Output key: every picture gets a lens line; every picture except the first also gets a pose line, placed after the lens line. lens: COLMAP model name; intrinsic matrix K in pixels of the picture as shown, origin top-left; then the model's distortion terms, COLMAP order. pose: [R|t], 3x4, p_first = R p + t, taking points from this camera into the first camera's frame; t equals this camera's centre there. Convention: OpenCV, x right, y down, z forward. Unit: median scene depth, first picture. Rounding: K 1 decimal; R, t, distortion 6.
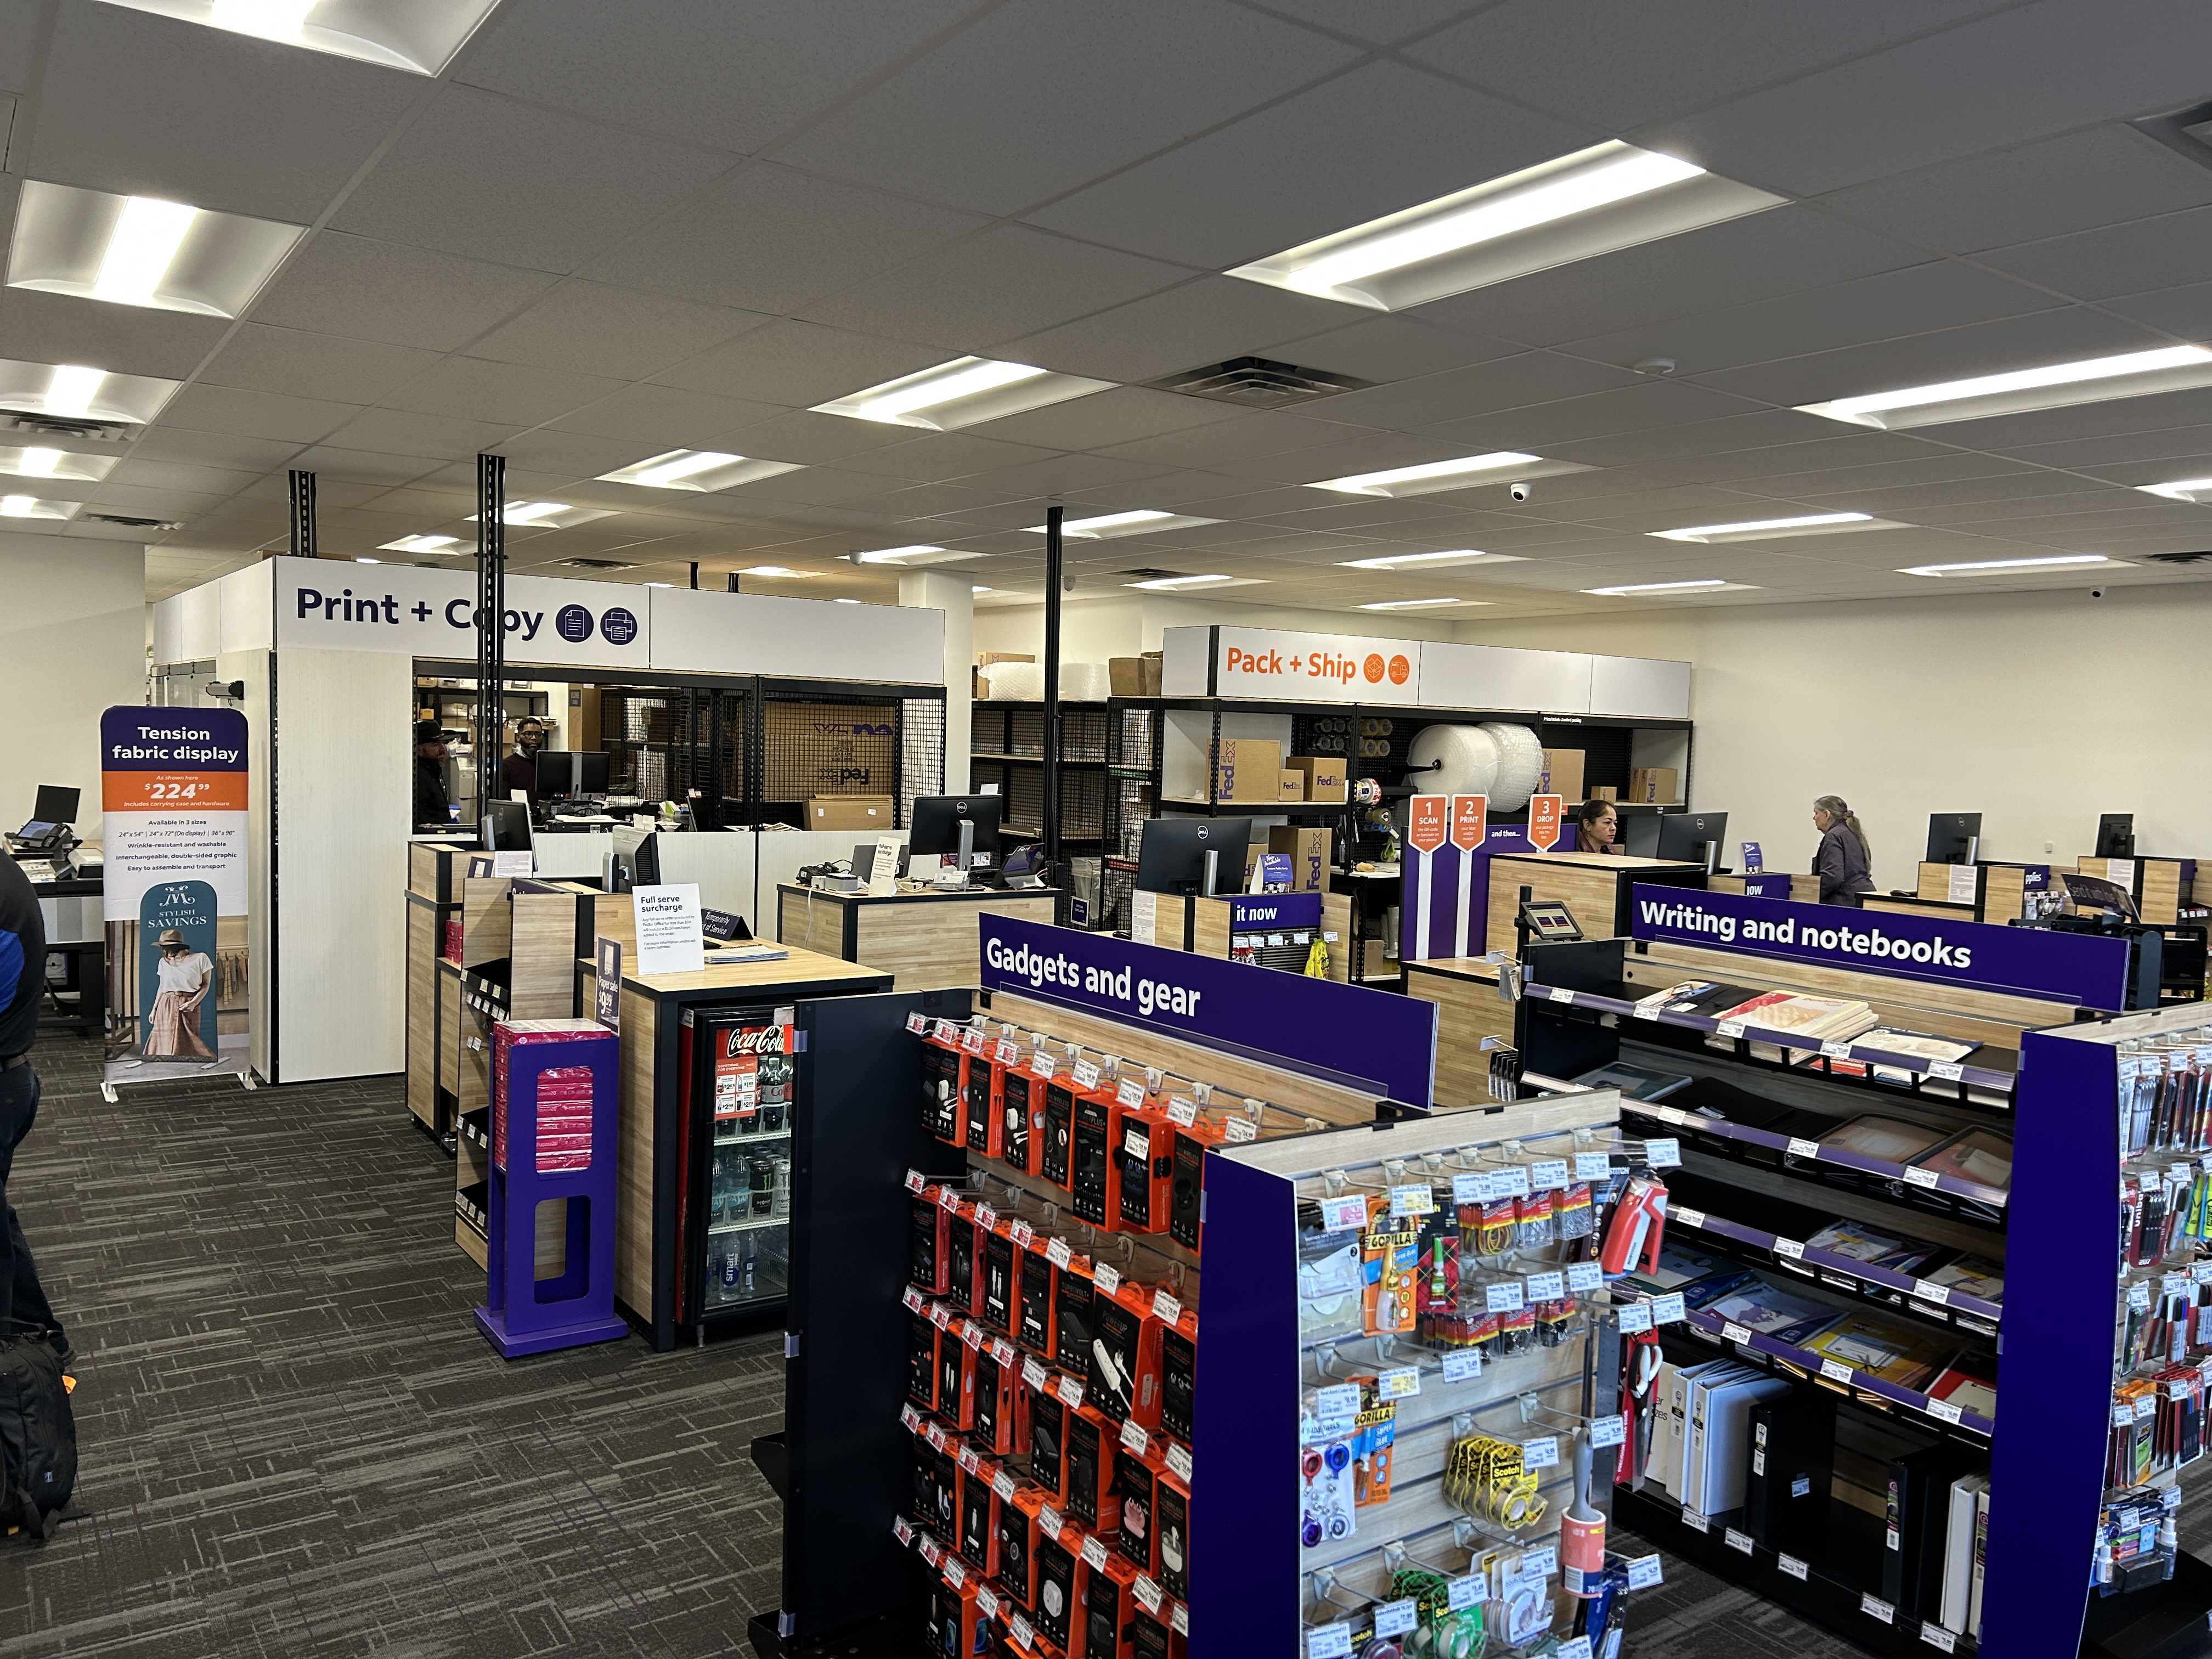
lens RADIAL K [[1633.6, 0, 1110.4], [0, 1633.6, 824.3], [0, 0, 1]] dist [0.006467, -0.003067]
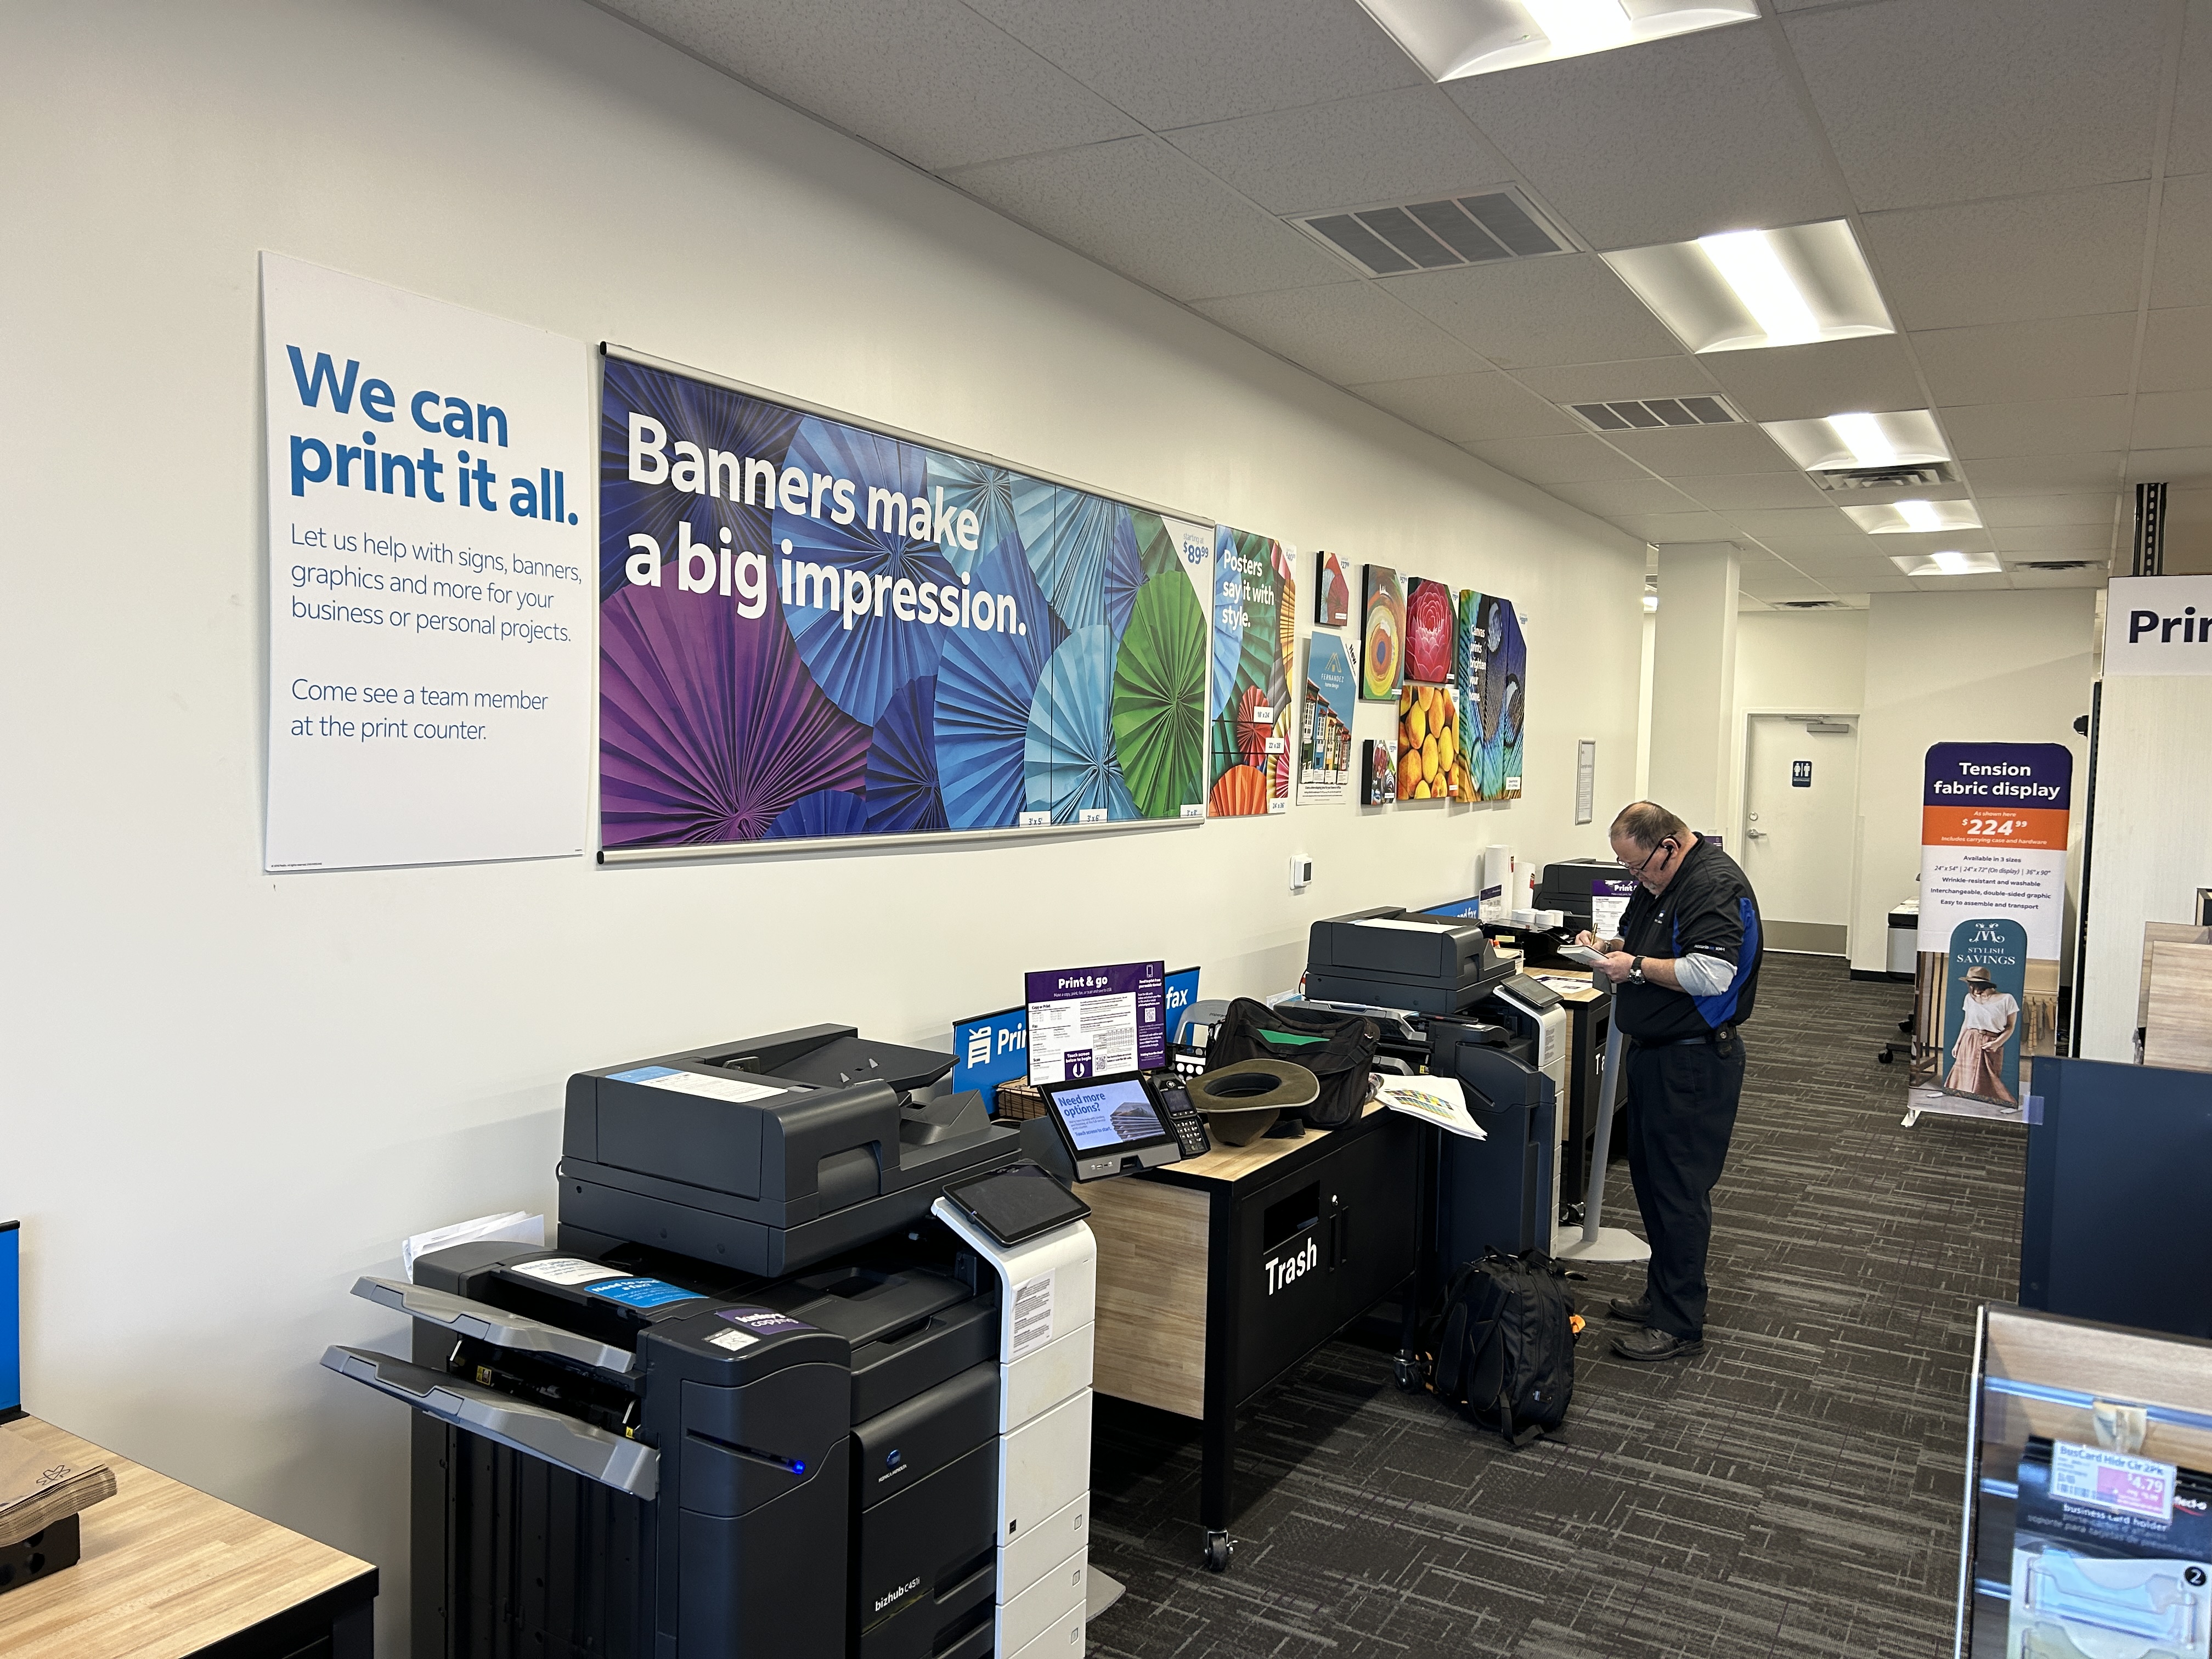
lens RADIAL K [[1633.6, 0, 1111.6], [0, 1633.6, 838.4], [0, 0, 1]] dist [0.006467, -0.003067]
pose [[0.423381, 0.032718, -0.905361, 0.099714], [-0.059008, 0.998221, 0.008479, 0.009454], [0.904028, 0.049834, 0.424558, 0.099420]]
